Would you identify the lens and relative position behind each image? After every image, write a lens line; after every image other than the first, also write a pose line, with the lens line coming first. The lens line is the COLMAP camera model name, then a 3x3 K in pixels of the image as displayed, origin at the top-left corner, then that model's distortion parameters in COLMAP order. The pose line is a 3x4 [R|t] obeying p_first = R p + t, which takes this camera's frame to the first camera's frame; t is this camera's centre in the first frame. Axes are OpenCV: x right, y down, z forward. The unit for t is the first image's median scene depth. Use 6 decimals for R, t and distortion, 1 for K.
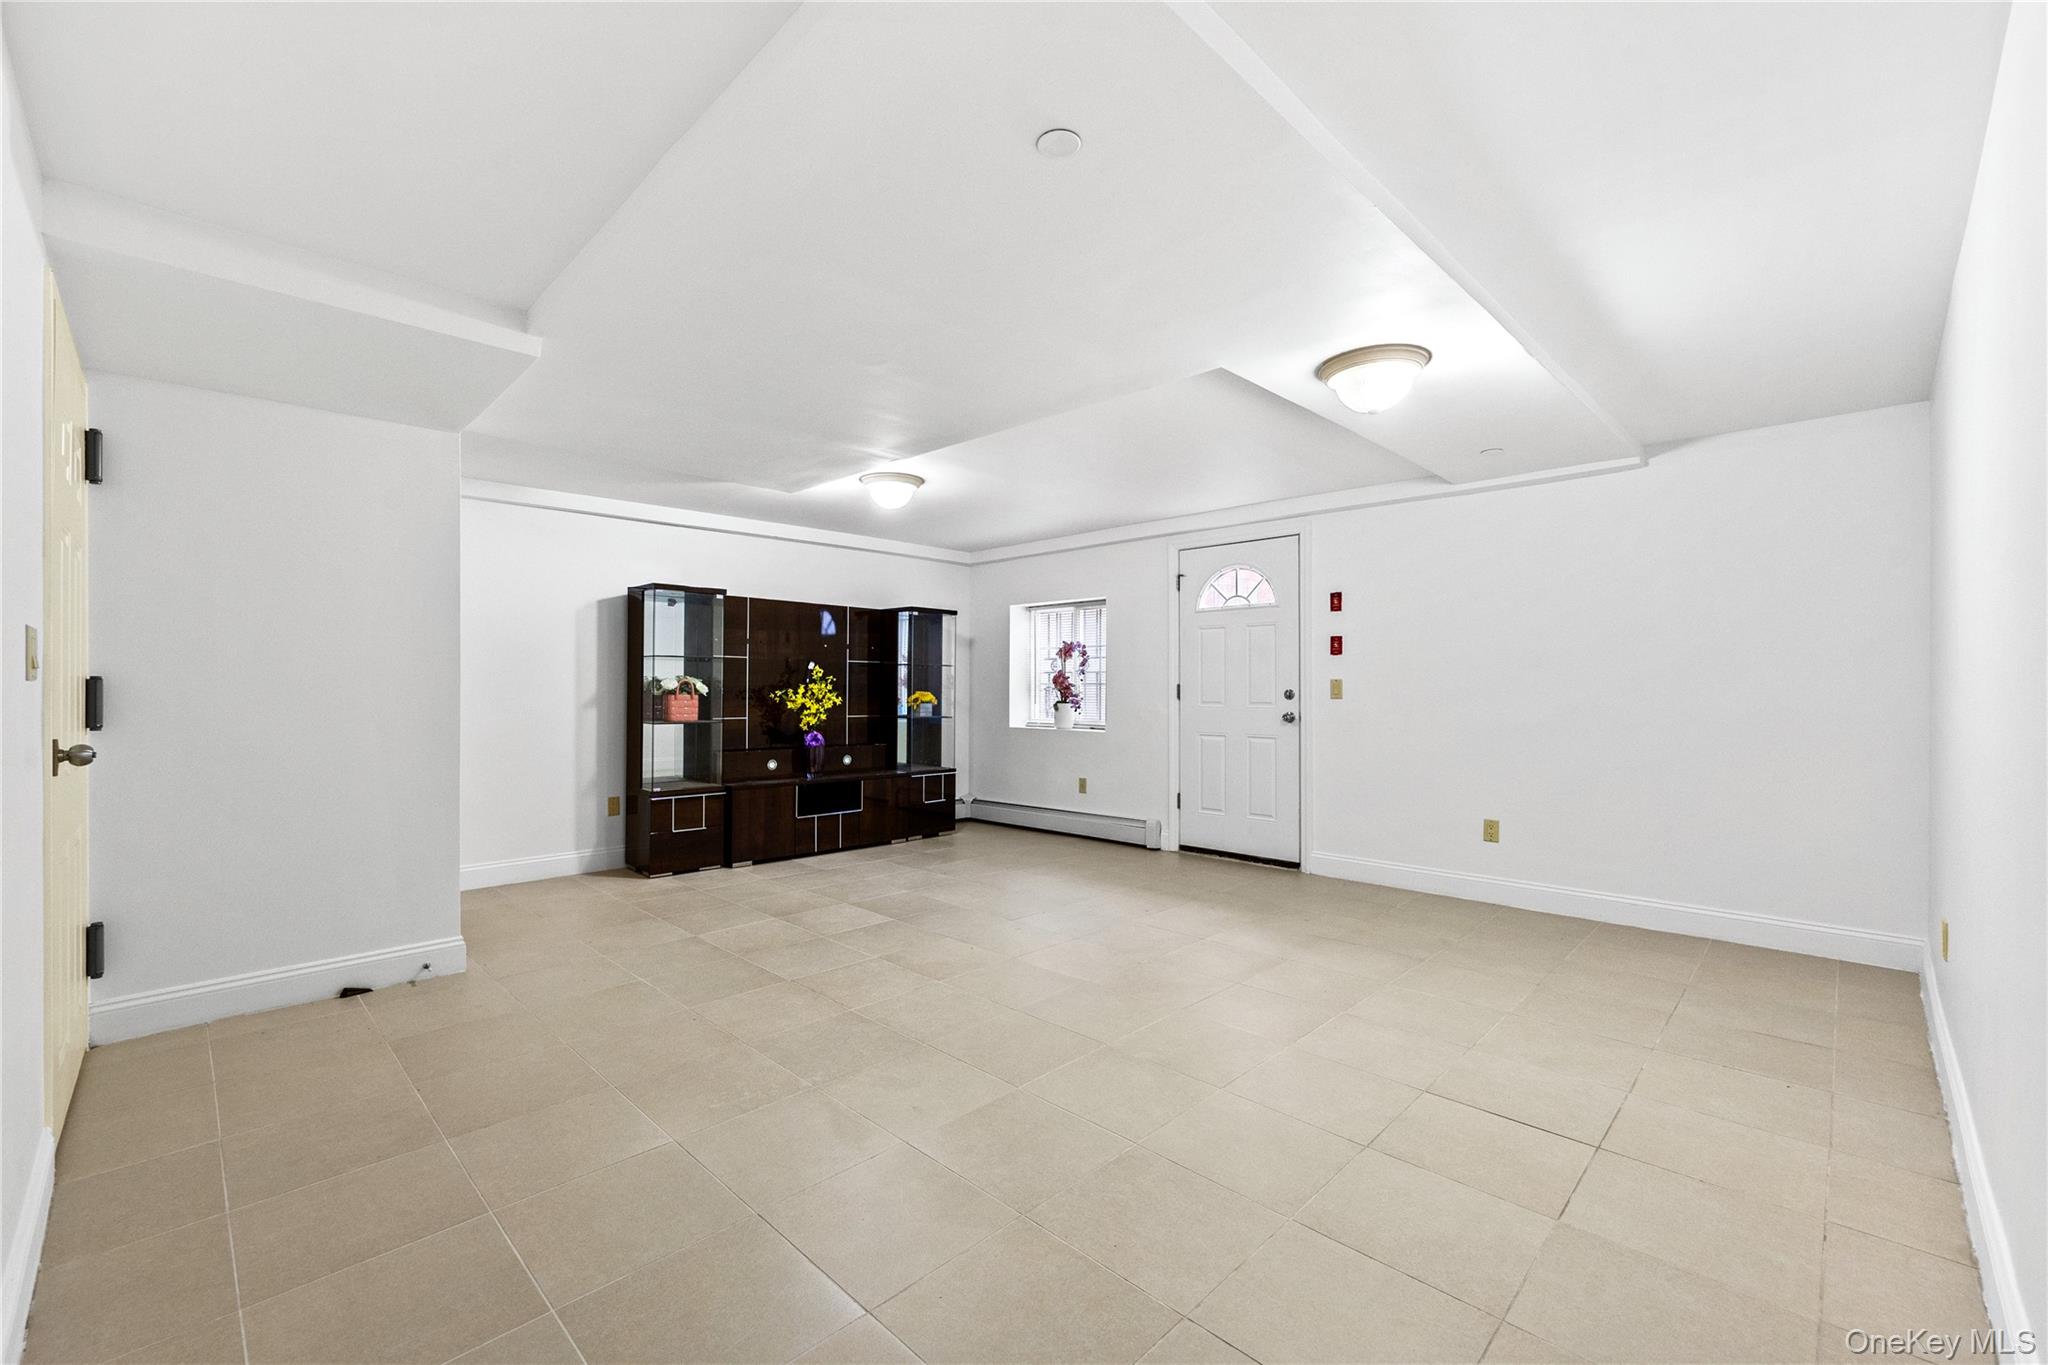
lens RADIAL K [[840.9, 0, 1039.0], [0, 840.9, 683.2], [0, 0, 1]] dist [-0.000931, -0.000306]
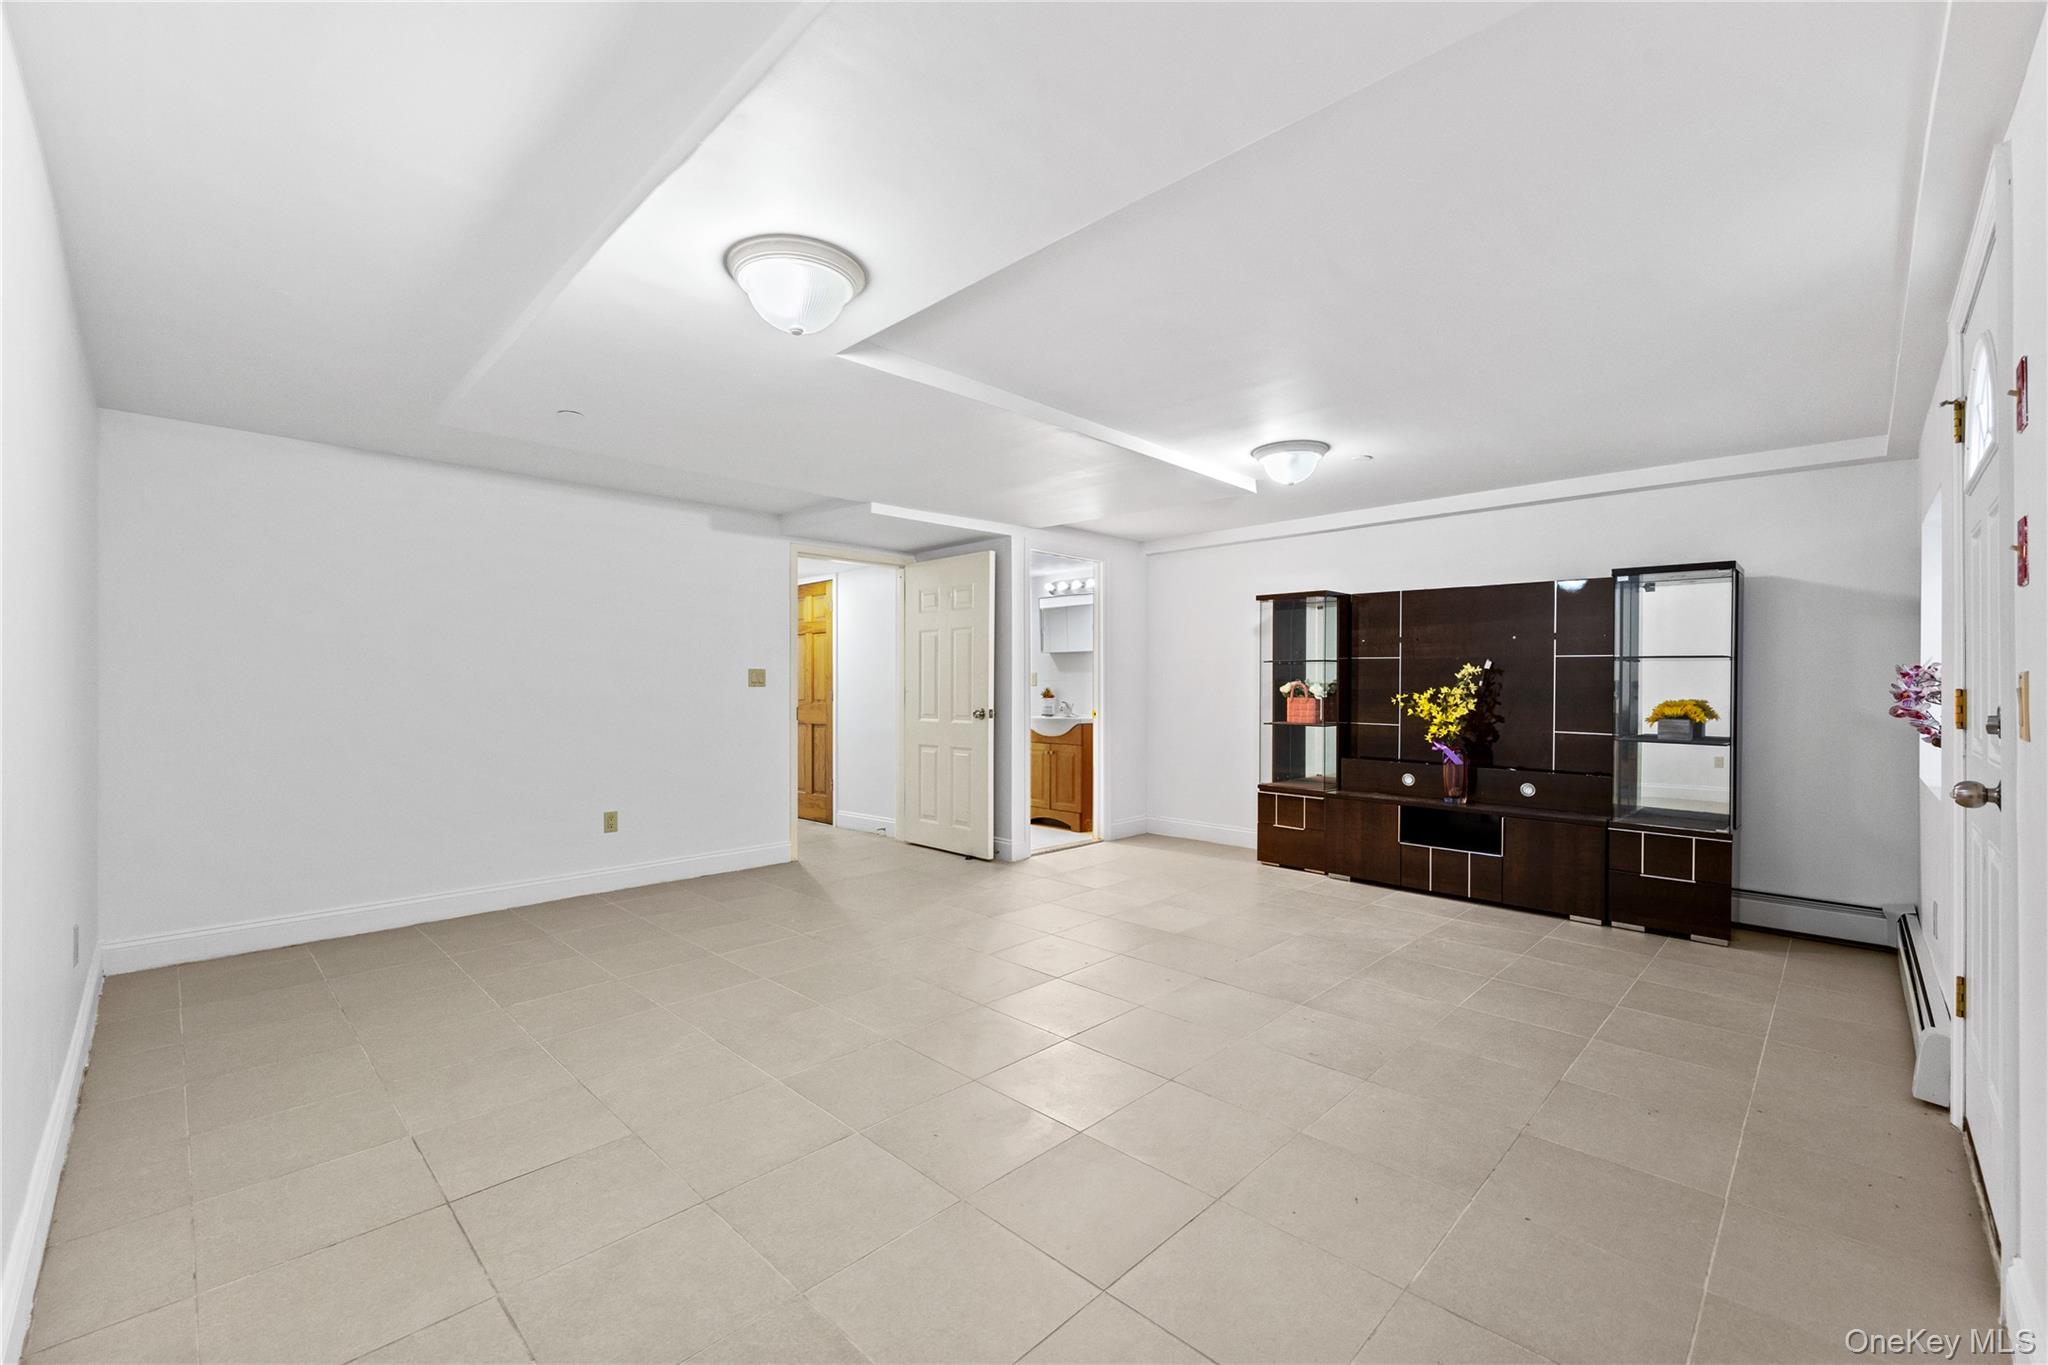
lens RADIAL K [[840.9, 0, 1023.9], [0, 840.9, 684.4], [0, 0, 1]] dist [-0.000931, -0.000306]
pose [[-0.004997, -0.013987, -0.999890, 0.553887], [-0.005281, 0.999889, -0.013961, 0.012491], [0.999974, 0.005211, -0.005070, 0.602337]]
